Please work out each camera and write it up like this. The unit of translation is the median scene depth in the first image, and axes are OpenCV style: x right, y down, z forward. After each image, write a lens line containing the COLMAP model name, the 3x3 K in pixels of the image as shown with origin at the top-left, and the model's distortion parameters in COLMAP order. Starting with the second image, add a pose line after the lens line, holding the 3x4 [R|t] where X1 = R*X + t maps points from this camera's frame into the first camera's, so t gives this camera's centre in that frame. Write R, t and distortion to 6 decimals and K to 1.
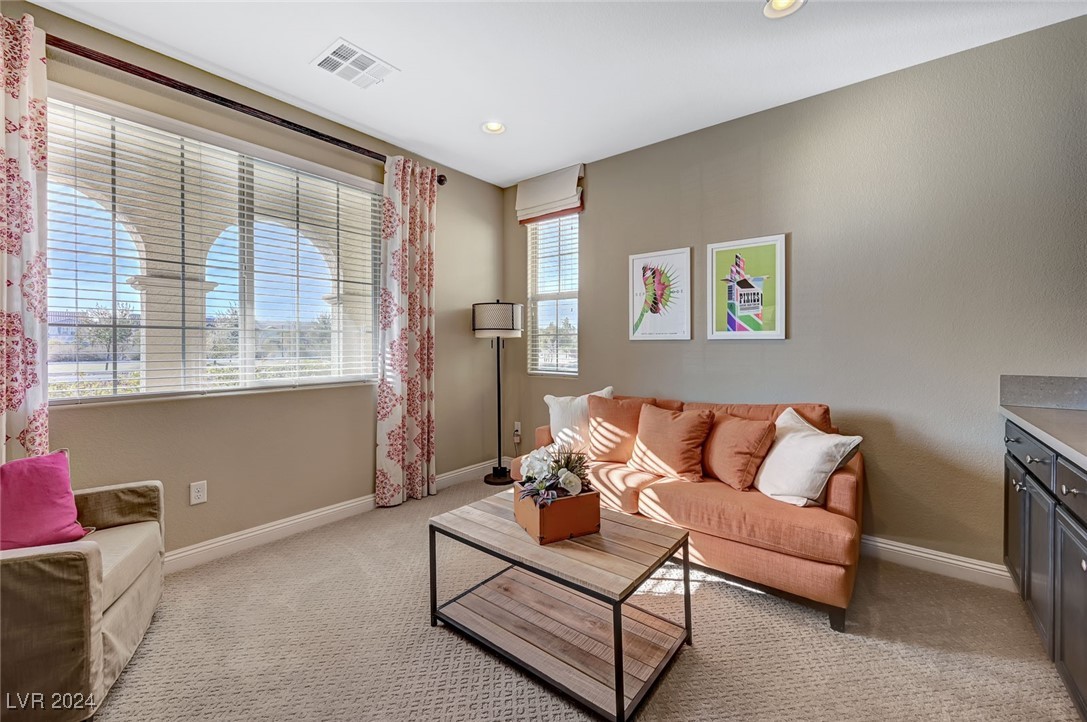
lens RADIAL K [[434.1, 0, 547.6], [0, 434.1, 351.3], [0, 0, 1]] dist [-0.001698, 0.000030]
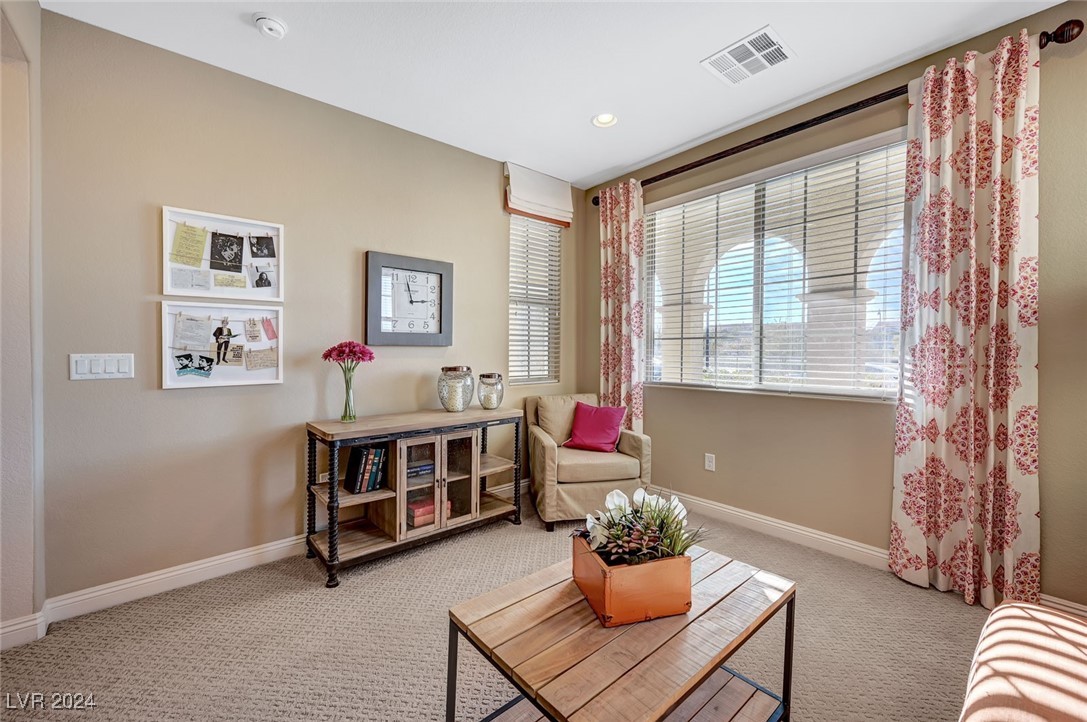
lens RADIAL K [[434.1, 0, 548.9], [0, 434.1, 355.0], [0, 0, 1]] dist [-0.001698, 0.000030]
pose [[-0.181126, 0.012736, -0.983377, 0.429594], [-0.014478, 0.999773, 0.015615, -0.010782], [0.983353, 0.017066, -0.180901, 0.555673]]
